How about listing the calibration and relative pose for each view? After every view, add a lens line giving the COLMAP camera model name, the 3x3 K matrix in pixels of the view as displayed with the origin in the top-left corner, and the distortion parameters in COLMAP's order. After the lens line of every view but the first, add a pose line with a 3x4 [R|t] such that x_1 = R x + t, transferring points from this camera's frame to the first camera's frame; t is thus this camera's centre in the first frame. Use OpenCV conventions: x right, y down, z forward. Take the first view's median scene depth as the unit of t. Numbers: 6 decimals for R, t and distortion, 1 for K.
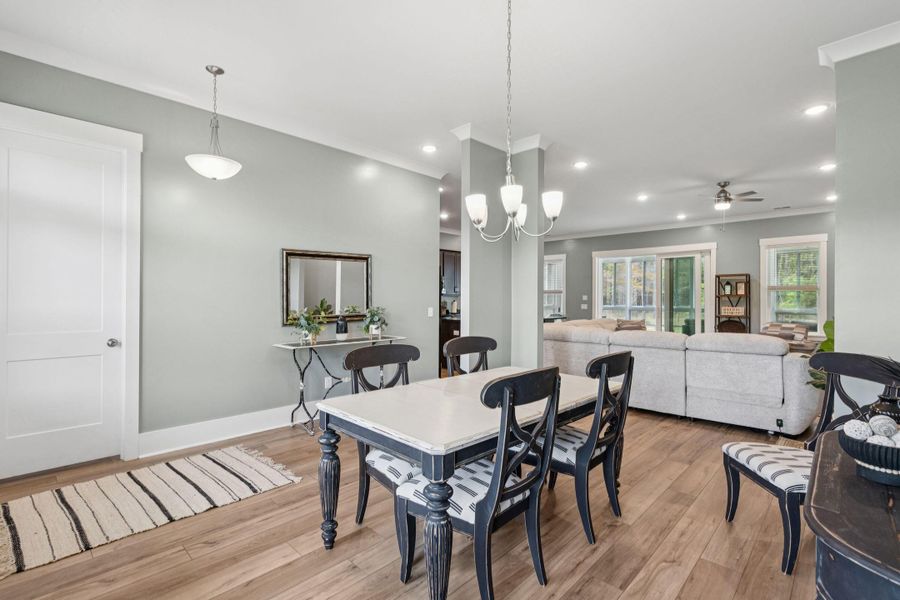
lens RADIAL K [[414.5, 0, 450.0], [0, 414.5, 300.0], [0, 0, 1]] dist [0.002431, 0.000274]
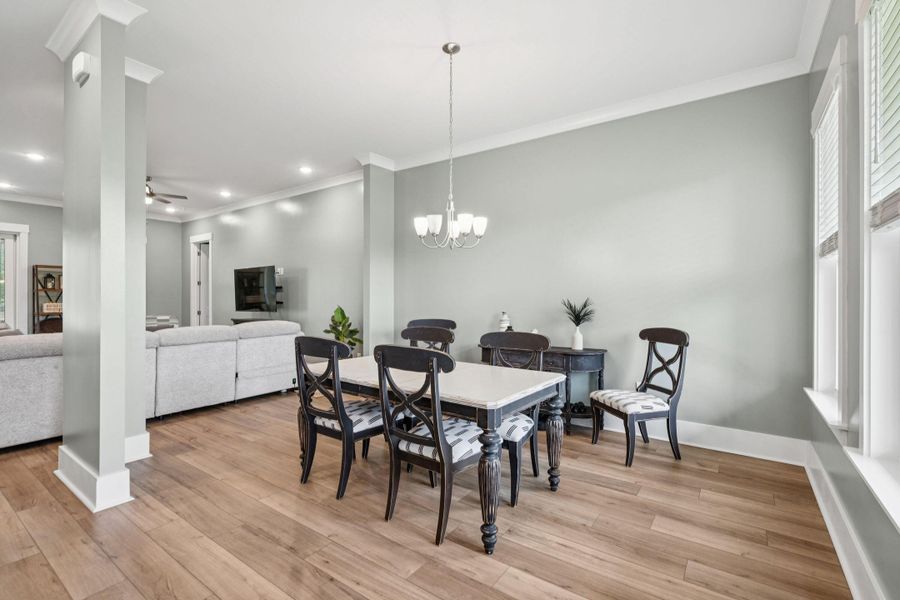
lens RADIAL K [[409.9, 0, 450.0], [0, 409.9, 295.5], [0, 0, 1]] dist [-0.000114, 0.000329]
pose [[-0.137887, -0.001525, 0.990447, -0.298255], [0.001248, 0.999998, 0.001714, 0.000776], [-0.990447, 0.001473, -0.137885, 0.299850]]
